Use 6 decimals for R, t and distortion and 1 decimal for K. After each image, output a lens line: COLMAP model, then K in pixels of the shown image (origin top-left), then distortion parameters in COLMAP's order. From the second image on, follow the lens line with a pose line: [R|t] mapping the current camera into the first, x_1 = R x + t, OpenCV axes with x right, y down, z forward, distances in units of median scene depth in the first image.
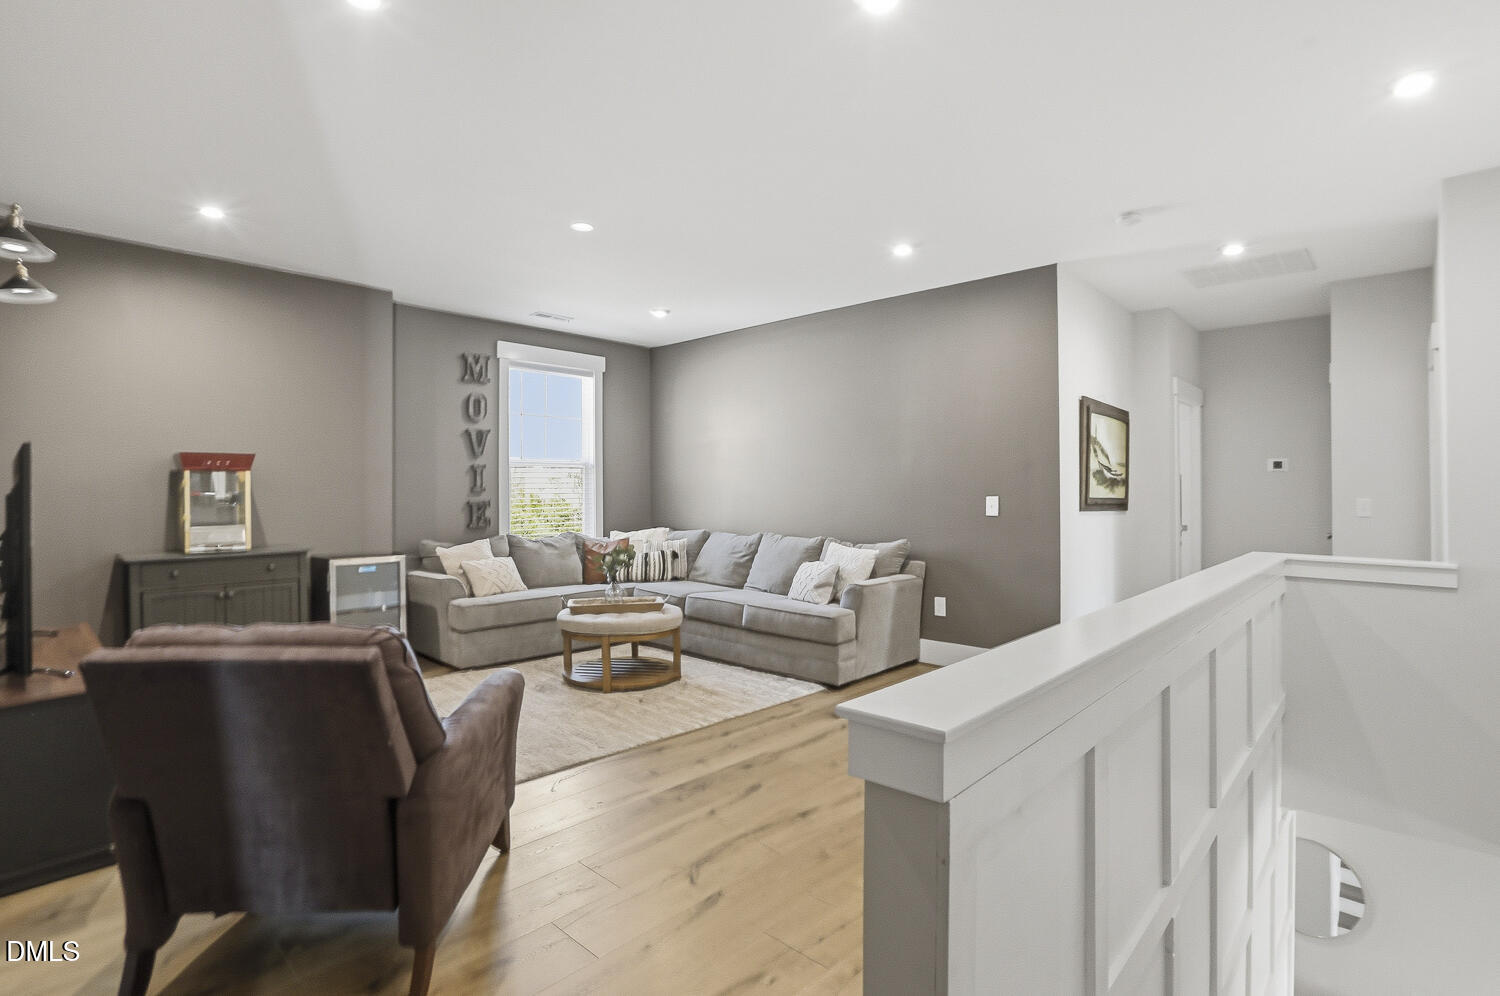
lens RADIAL K [[703.9, 0, 756.4], [0, 703.9, 502.3], [0, 0, 1]] dist [-0.064476, 0.020935]
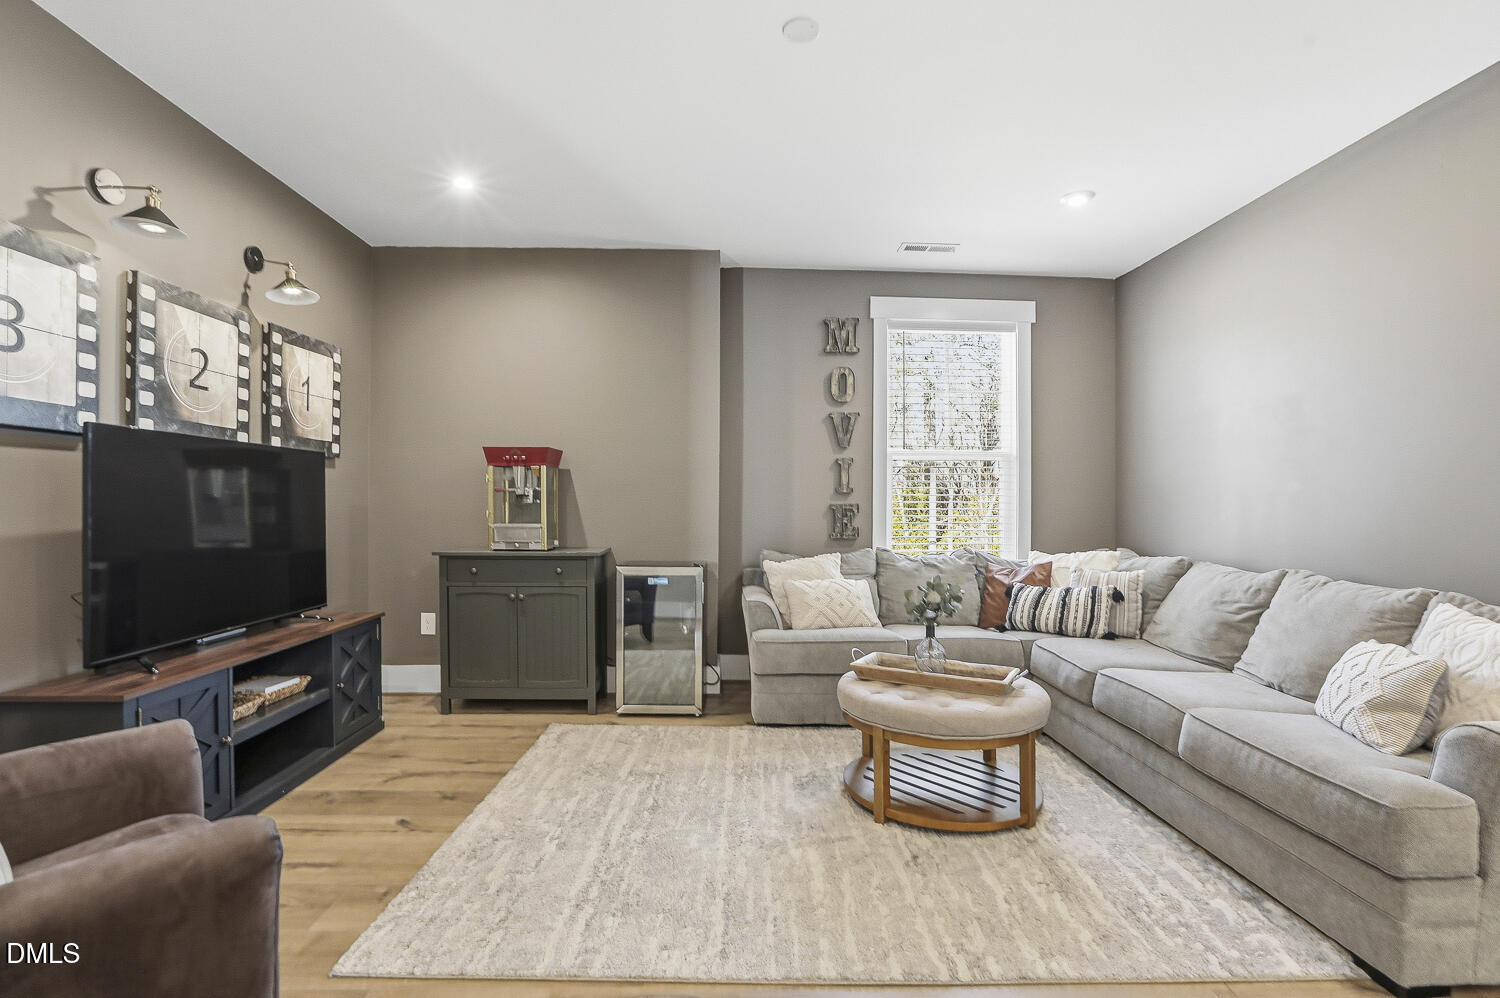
lens RADIAL K [[713.6, 0, 754.1], [0, 713.6, 507.9], [0, 0, 1]] dist [-0.051863, 0.019998]
pose [[0.707873, 0.011146, -0.706252, 0.097858], [-0.018334, 0.999829, -0.002597, 0.006290], [0.706102, 0.014787, 0.707956, 0.365707]]
